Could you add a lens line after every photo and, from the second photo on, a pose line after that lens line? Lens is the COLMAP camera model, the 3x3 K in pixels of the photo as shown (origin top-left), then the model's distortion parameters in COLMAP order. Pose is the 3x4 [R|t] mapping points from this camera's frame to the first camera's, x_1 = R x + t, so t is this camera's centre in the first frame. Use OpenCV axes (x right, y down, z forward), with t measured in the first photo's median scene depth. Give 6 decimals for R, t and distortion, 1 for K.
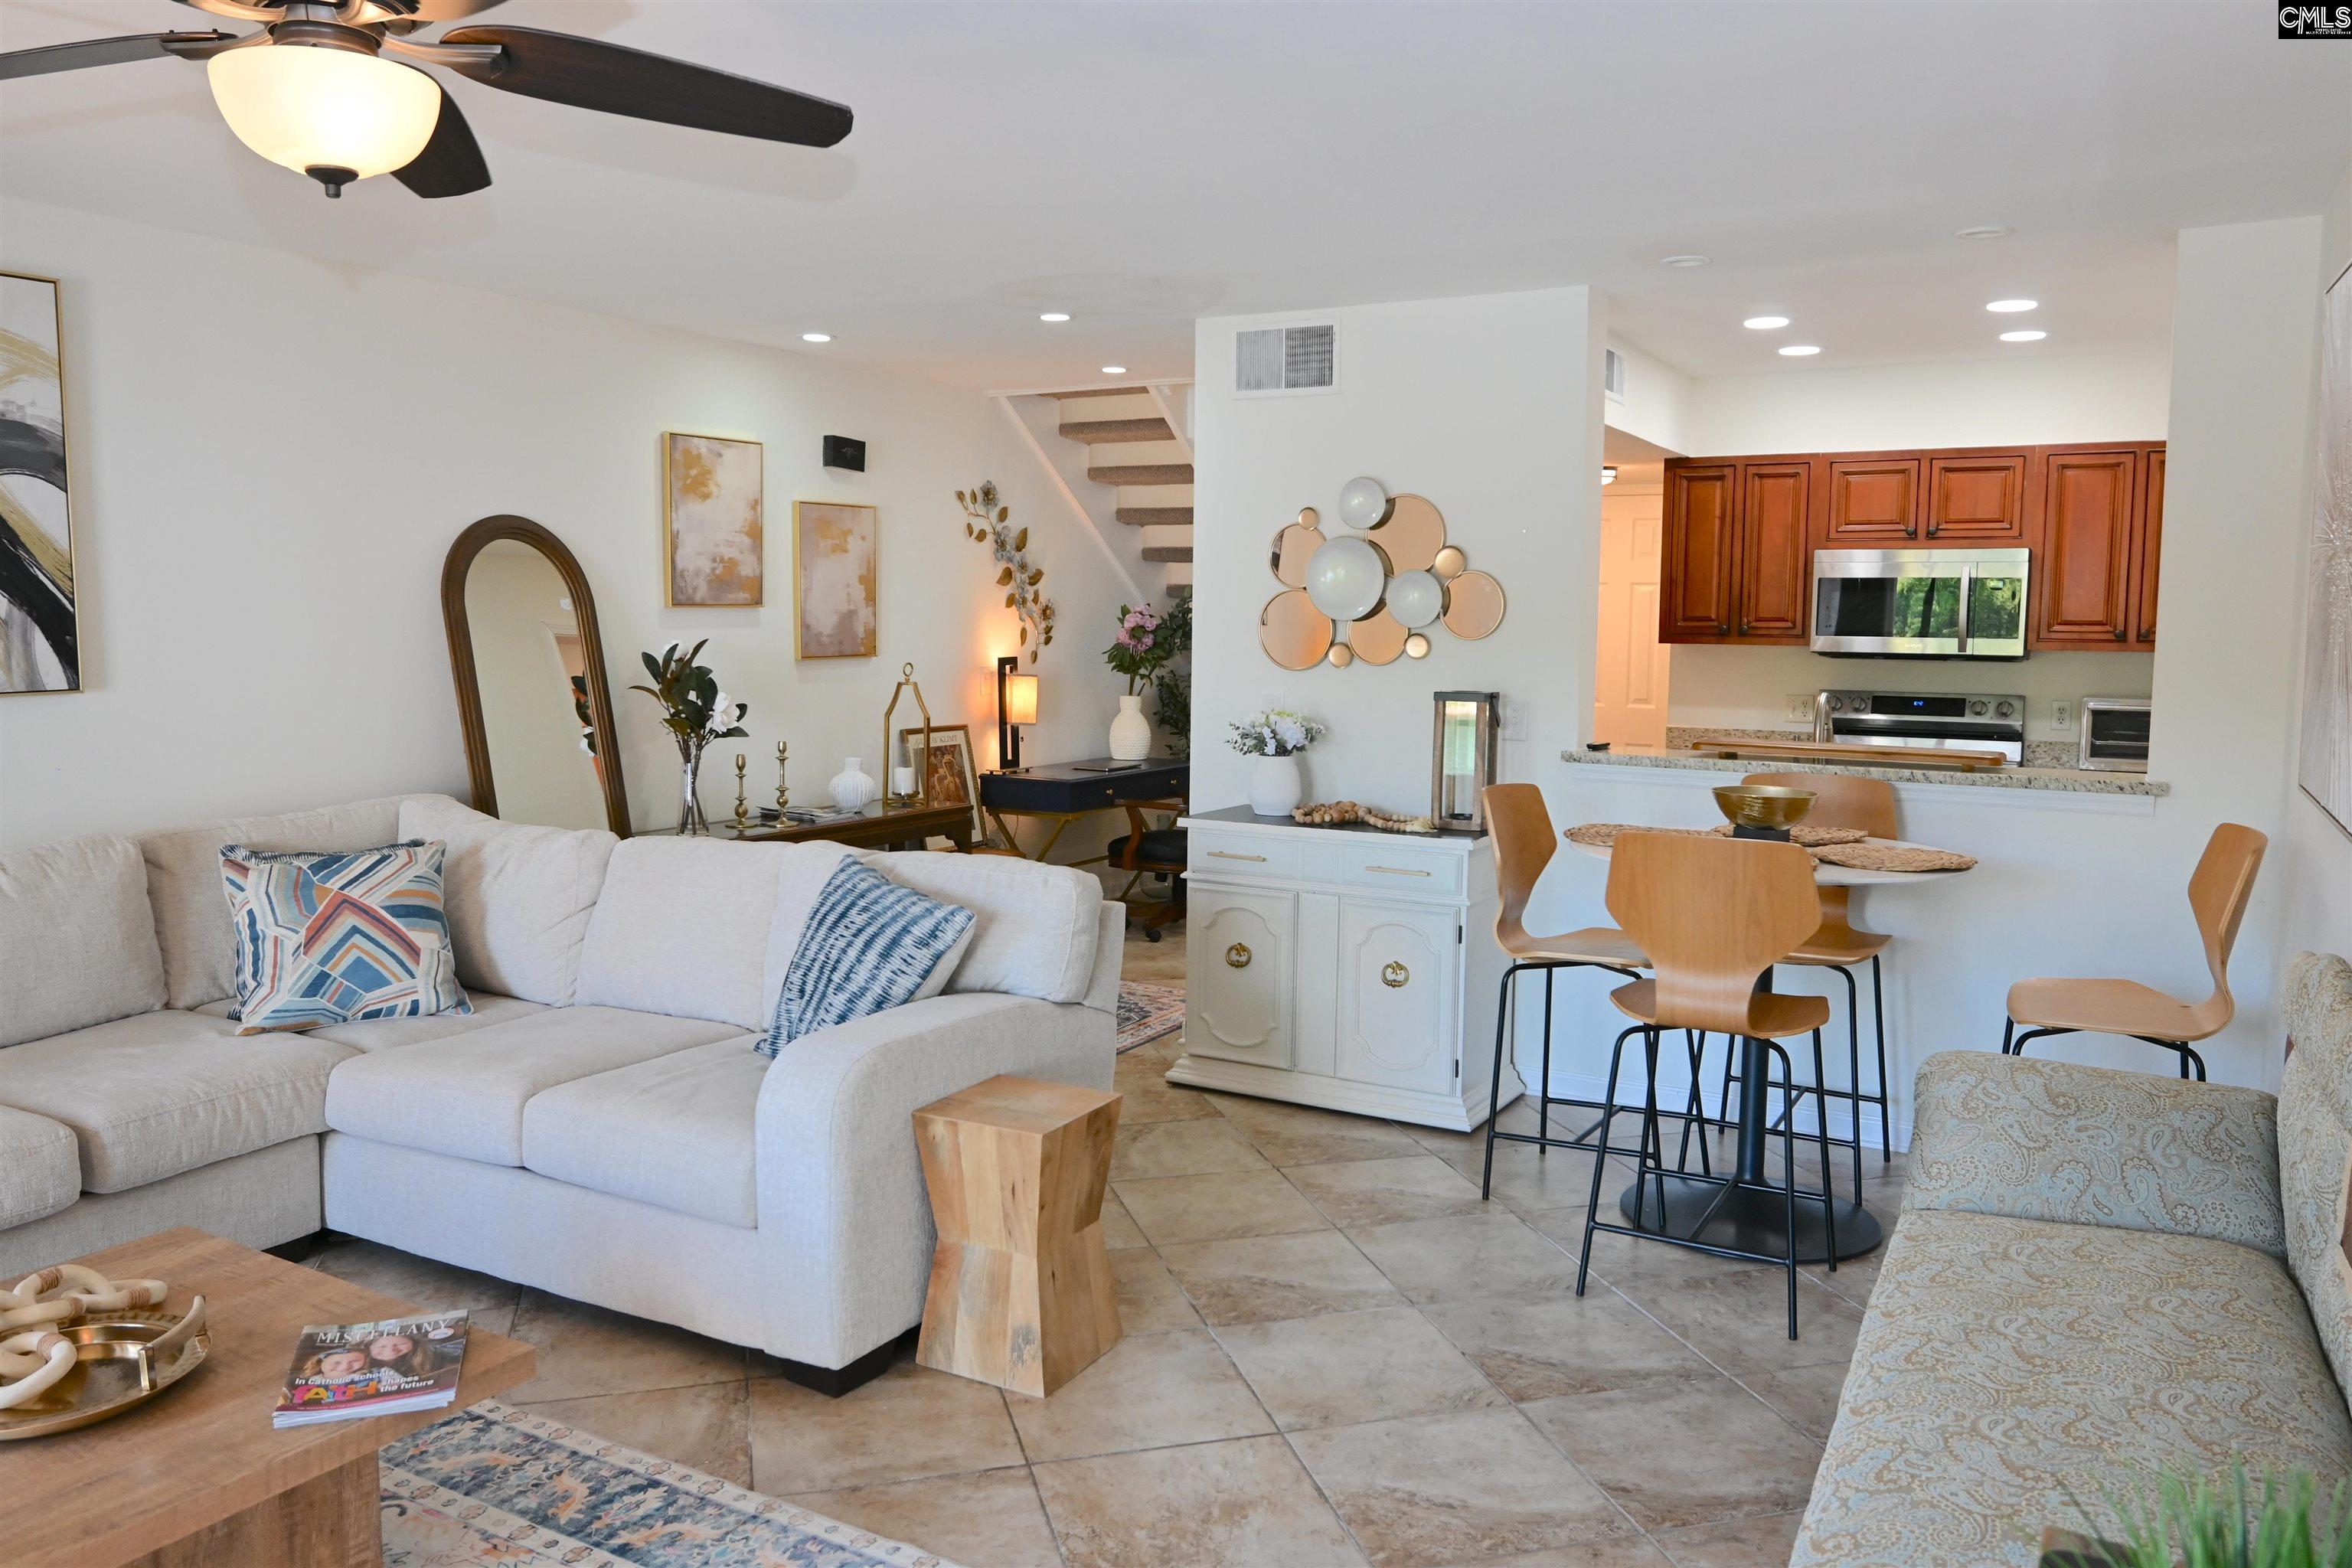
lens RADIAL K [[1675.2, 0, 1179.7], [0, 1675.2, 778.5], [0, 0, 1]] dist [0.002792, -0.013469]
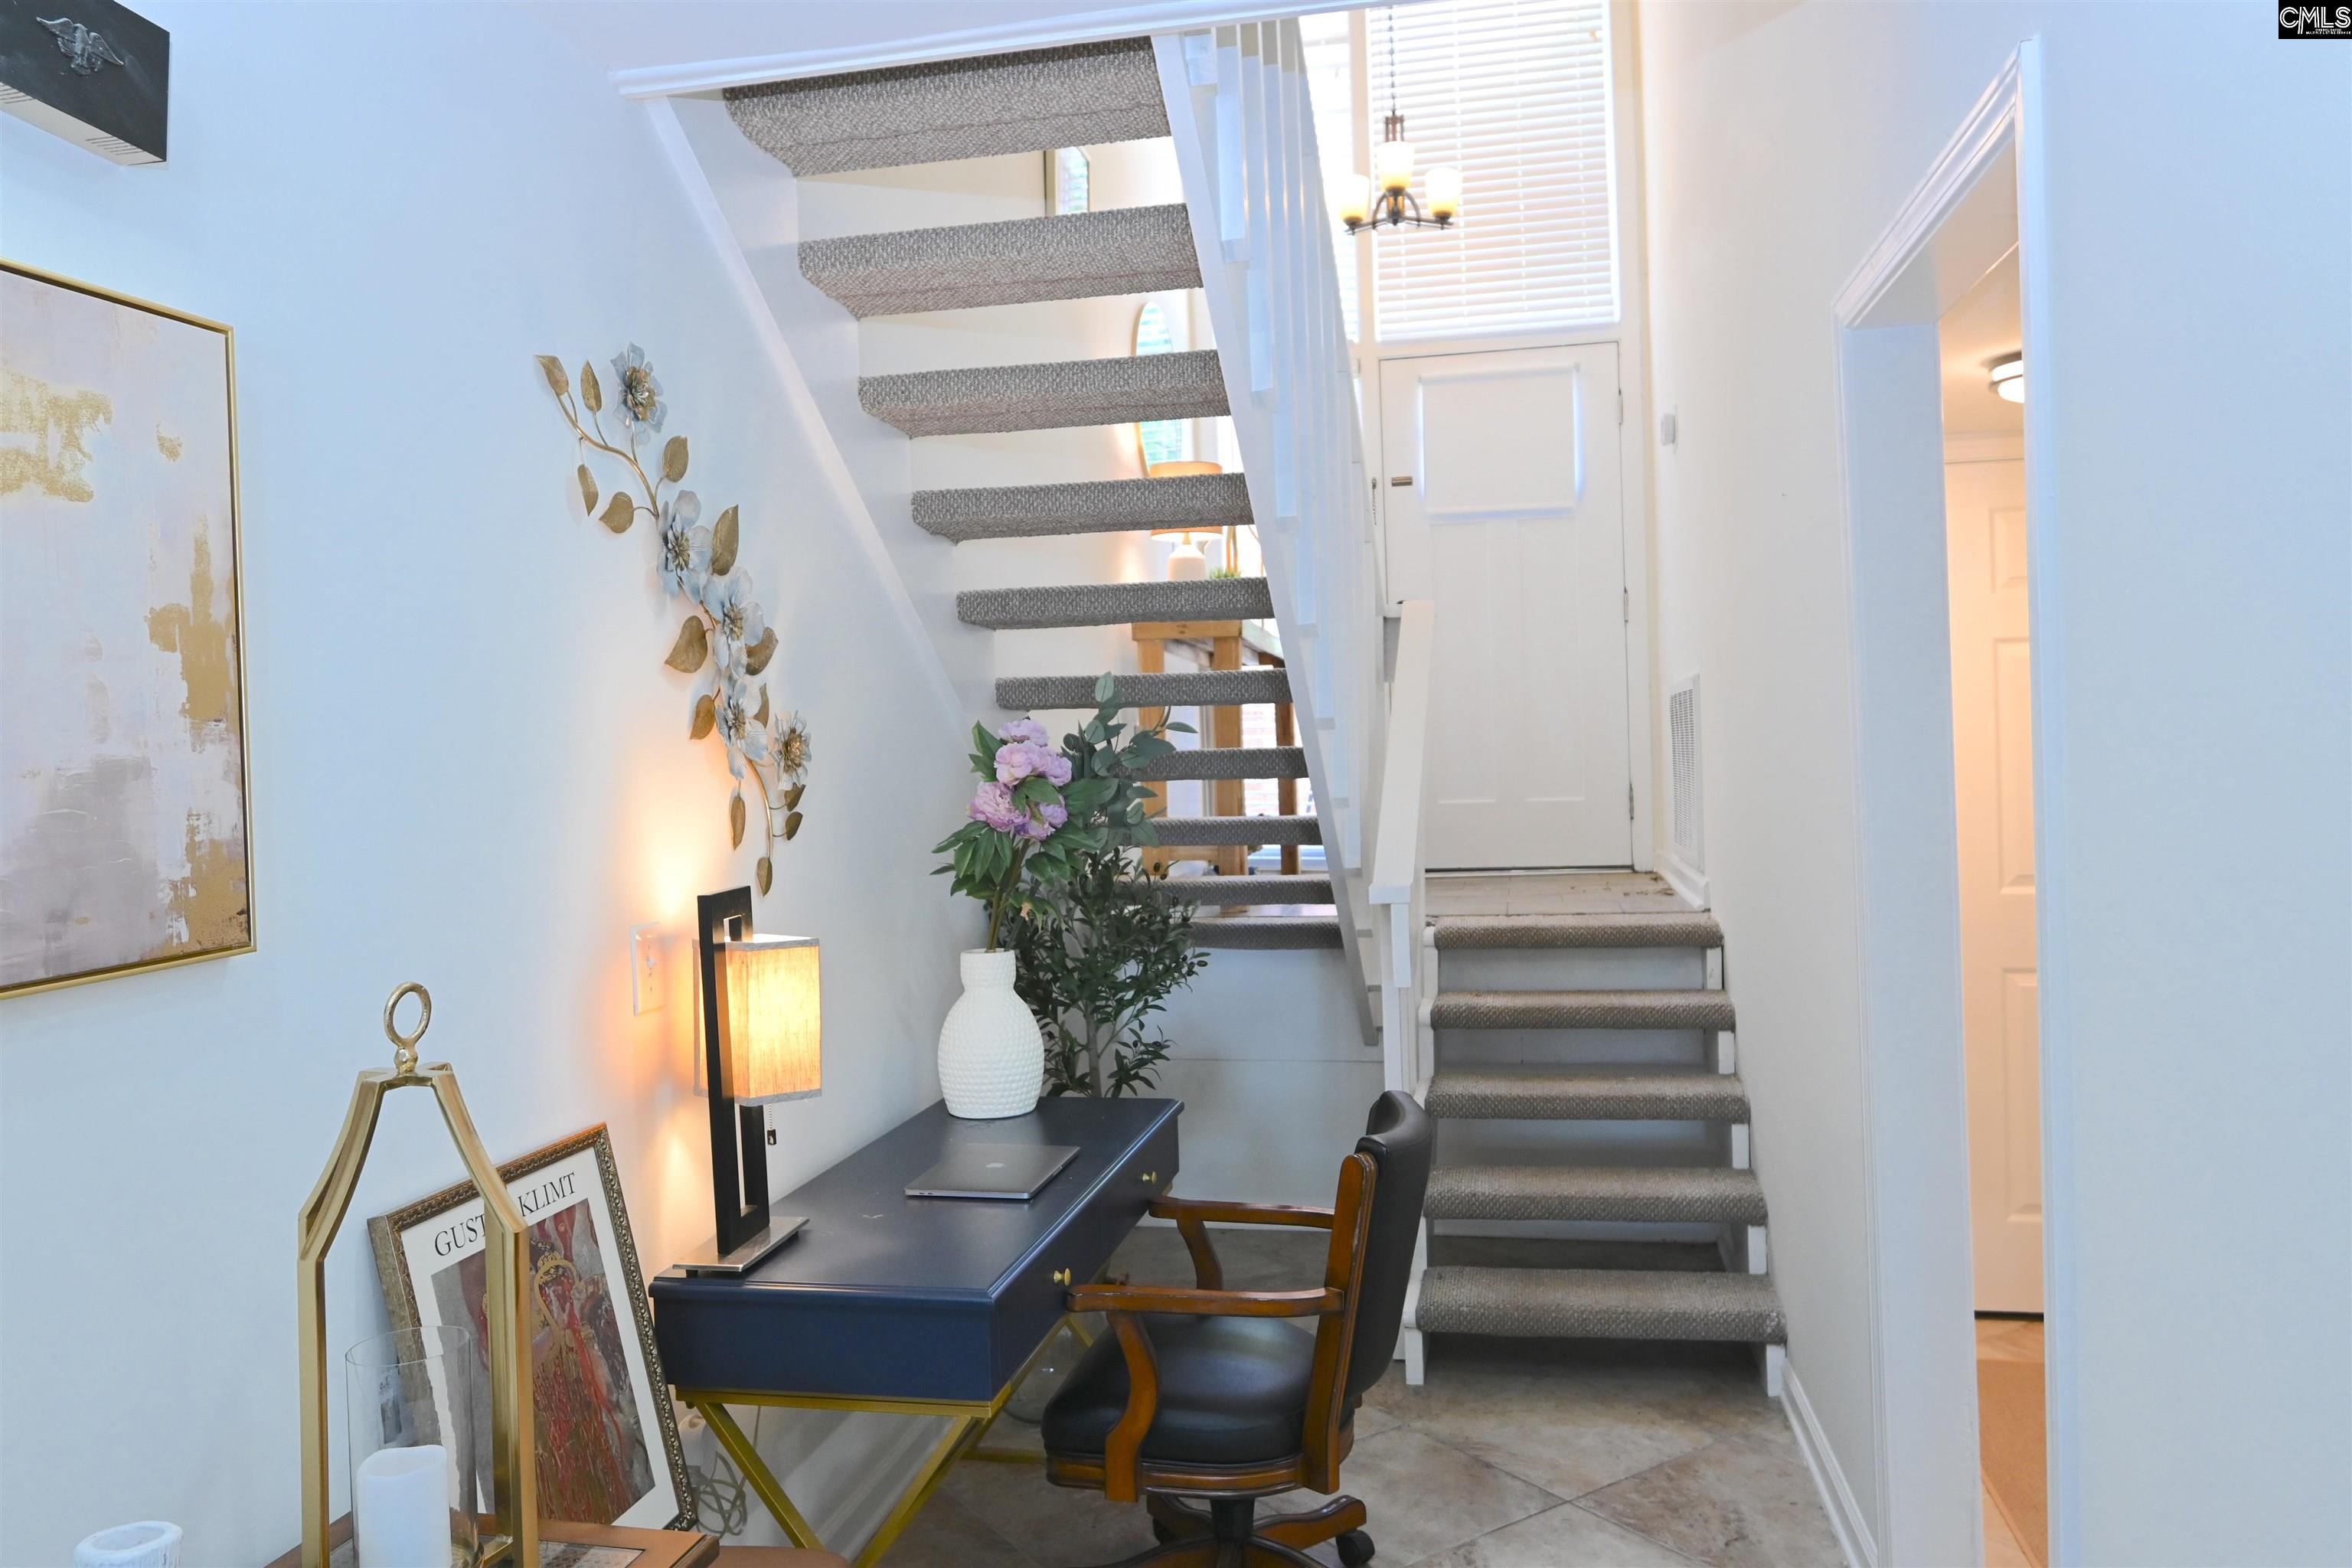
lens RADIAL K [[1675.2, 0, 1169.4], [0, 1675.2, 780.6], [0, 0, 1]] dist [0.002792, -0.013469]
pose [[0.951600, -0.046953, 0.303730, -0.116601], [0.070721, 0.995194, -0.067726, -0.065369], [-0.299090, 0.085928, 0.950348, 0.664930]]
